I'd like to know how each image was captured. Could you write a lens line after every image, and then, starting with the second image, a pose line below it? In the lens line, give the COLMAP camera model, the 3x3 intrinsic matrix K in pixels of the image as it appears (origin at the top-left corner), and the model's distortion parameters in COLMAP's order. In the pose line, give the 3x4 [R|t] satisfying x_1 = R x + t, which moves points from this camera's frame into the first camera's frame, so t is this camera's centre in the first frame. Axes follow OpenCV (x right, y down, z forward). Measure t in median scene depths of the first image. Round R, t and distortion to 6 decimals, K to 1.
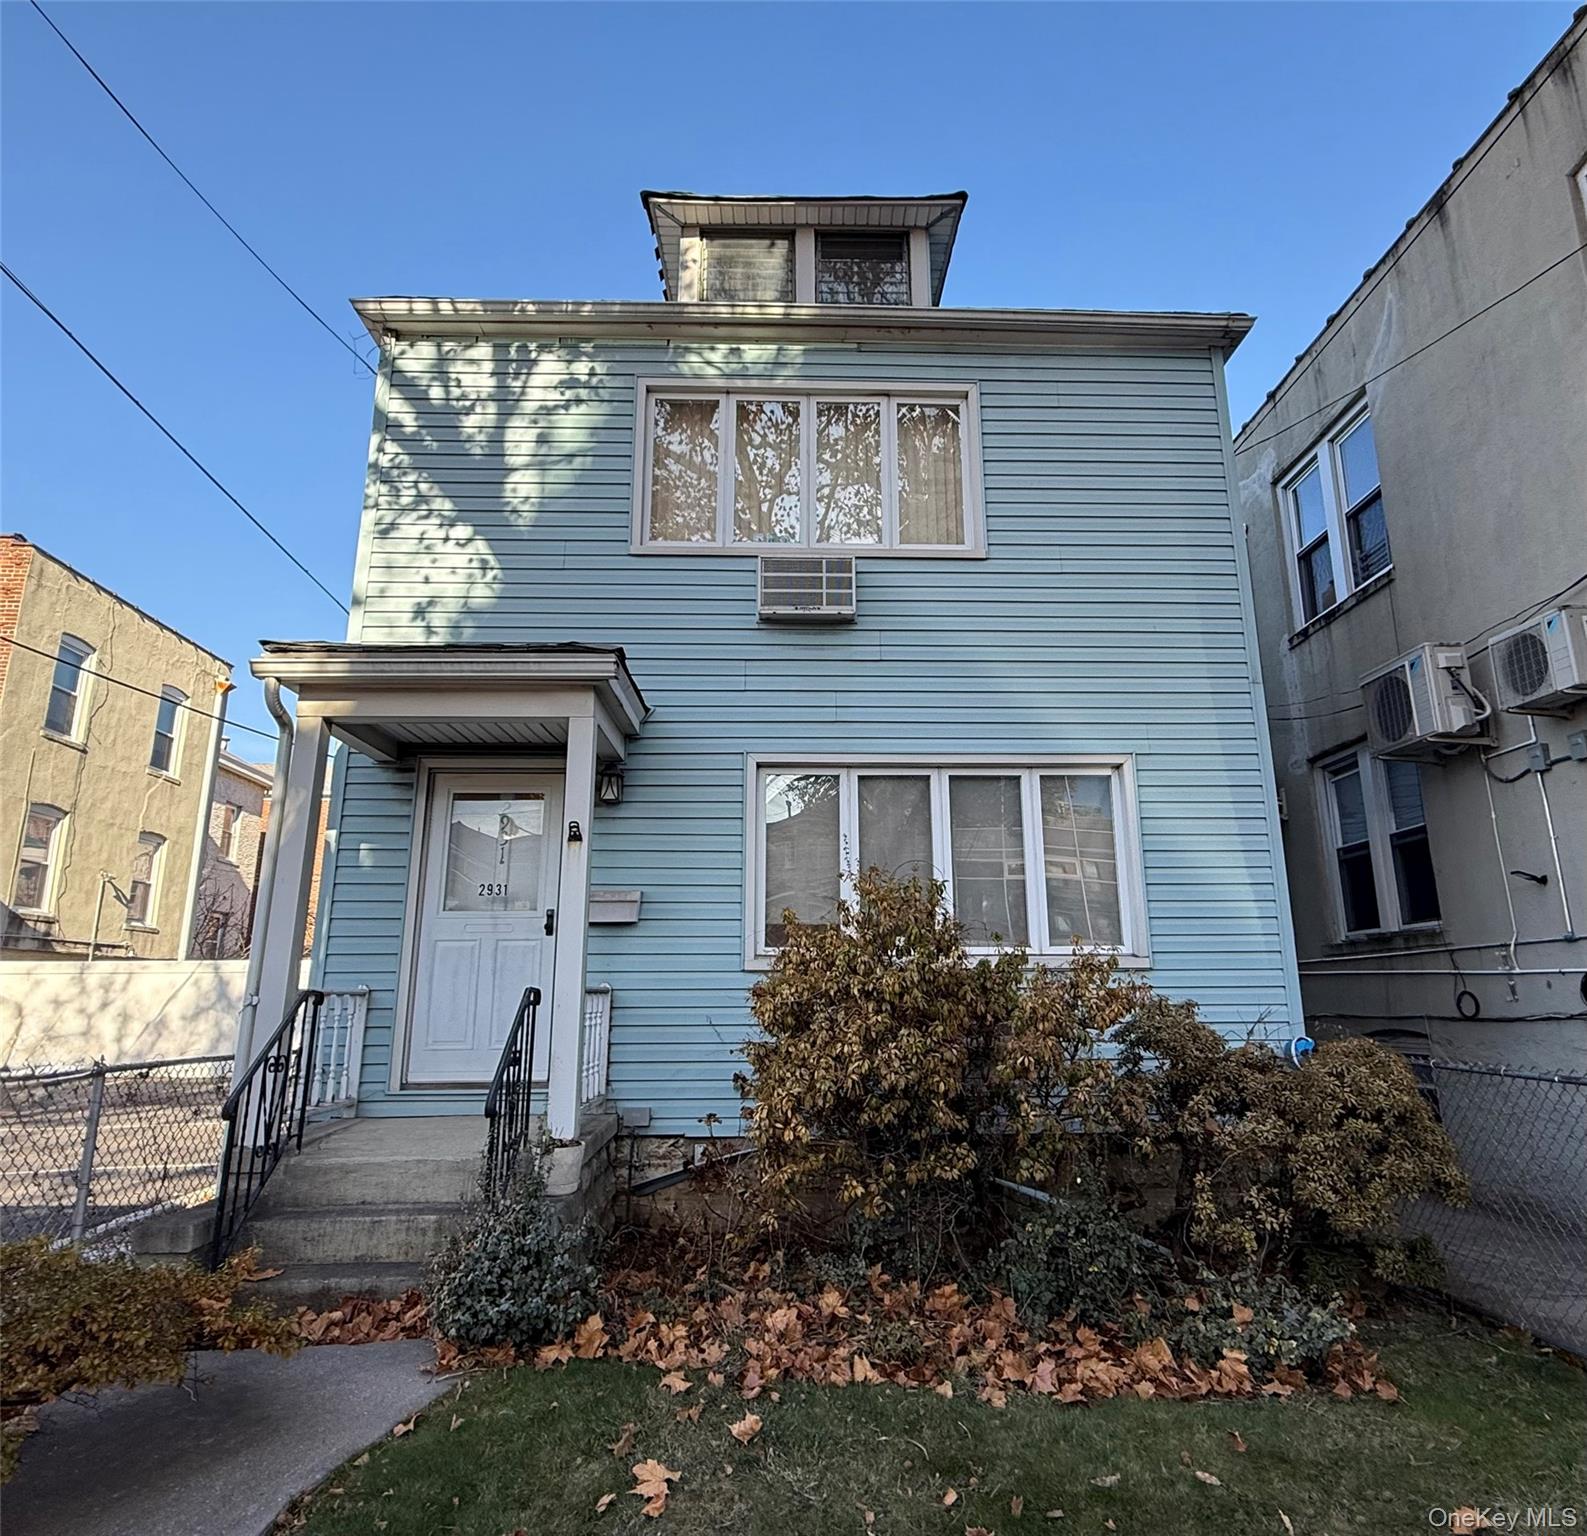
lens RADIAL K [[940.5, 0, 793.5], [0, 940.5, 768.0], [0, 0, 1]] dist [0.001933, -0.000851]
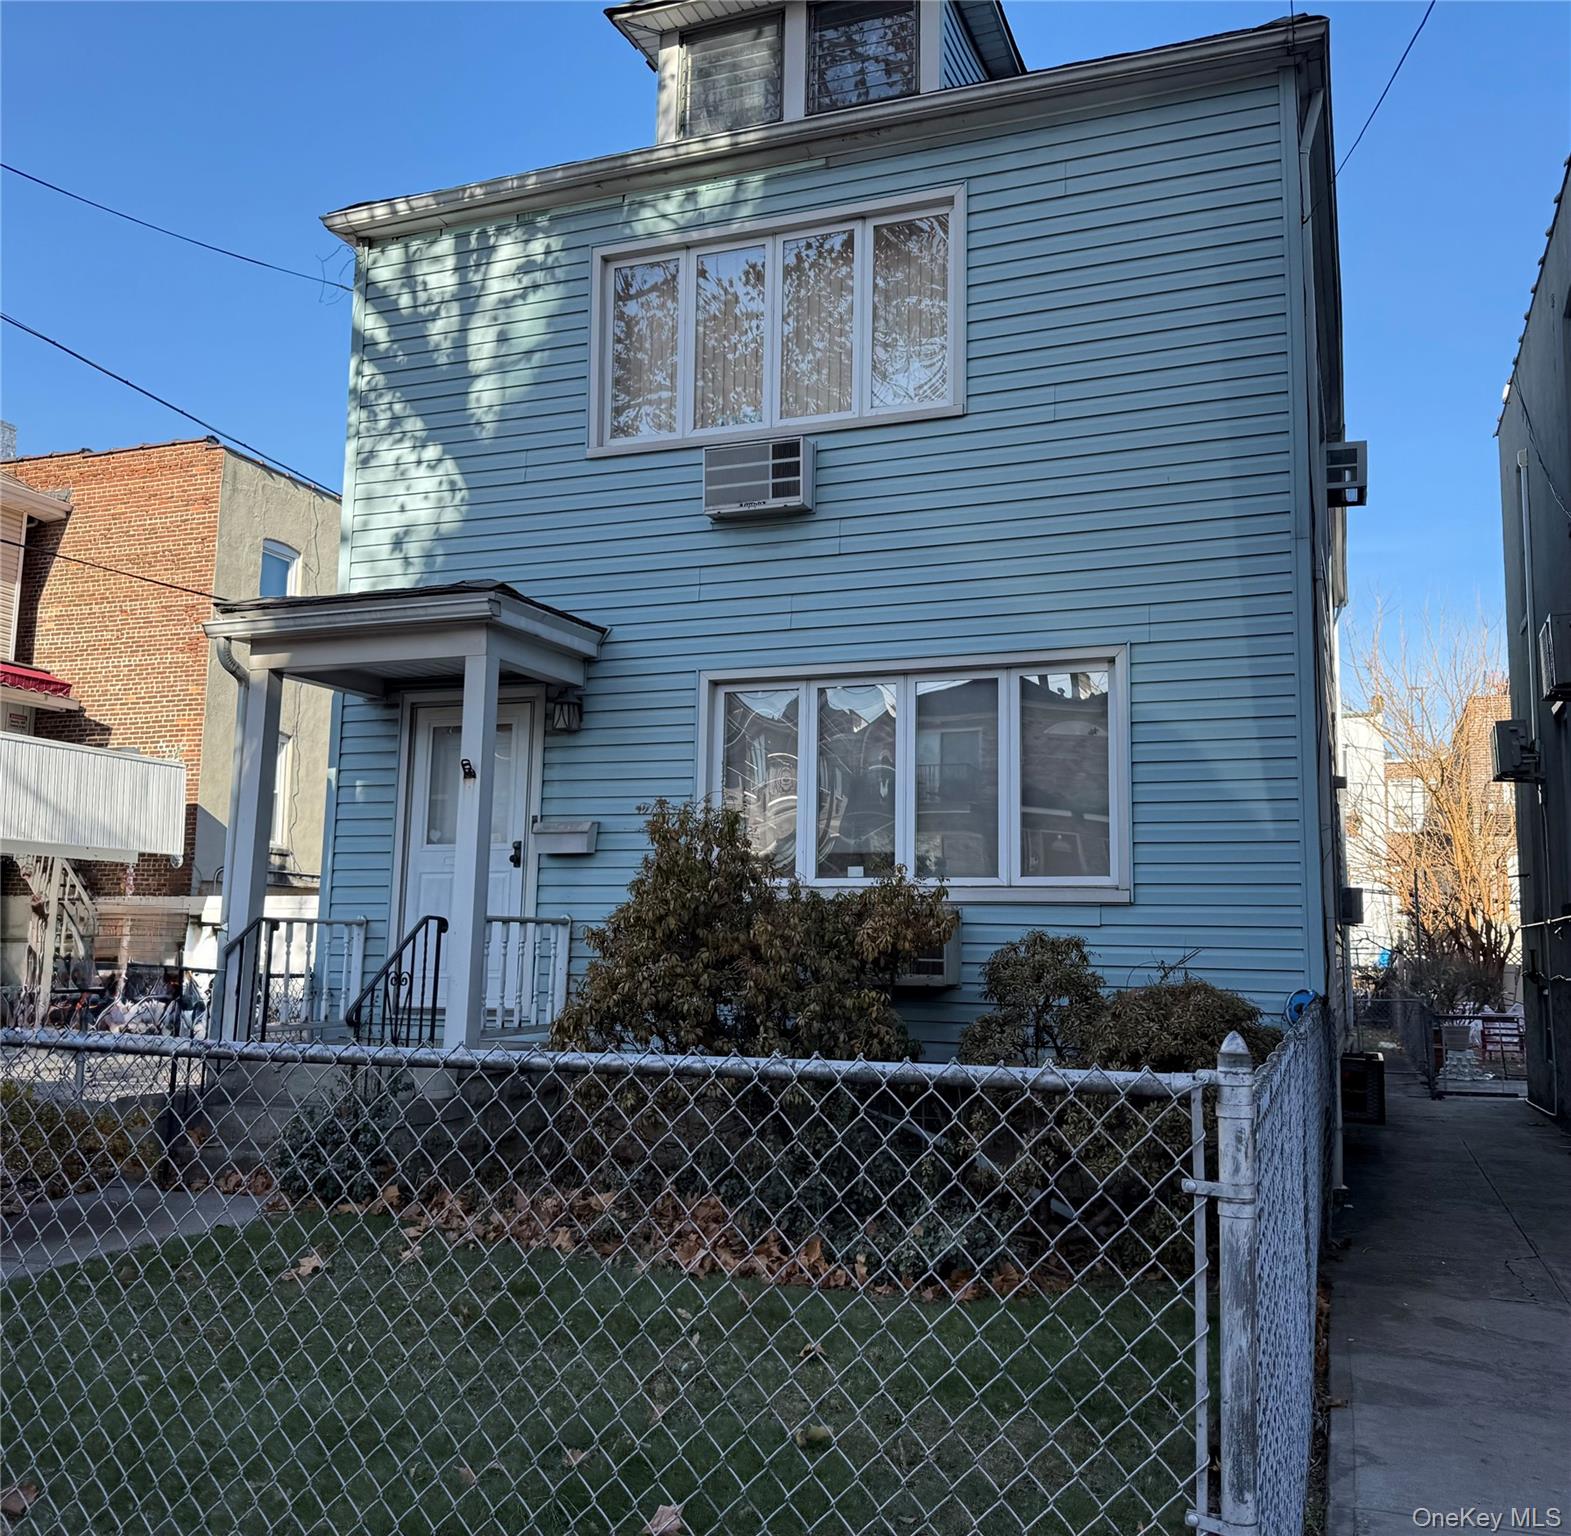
lens RADIAL K [[1417.5, 0, 840.1], [0, 1417.5, 756.3], [0, 0, 1]] dist [0.203282, -0.469192]
pose [[0.927052, -0.032728, -0.373501, 0.556648], [0.070350, 0.993674, 0.087543, -0.041847], [0.368273, -0.107433, 0.923490, -0.231460]]
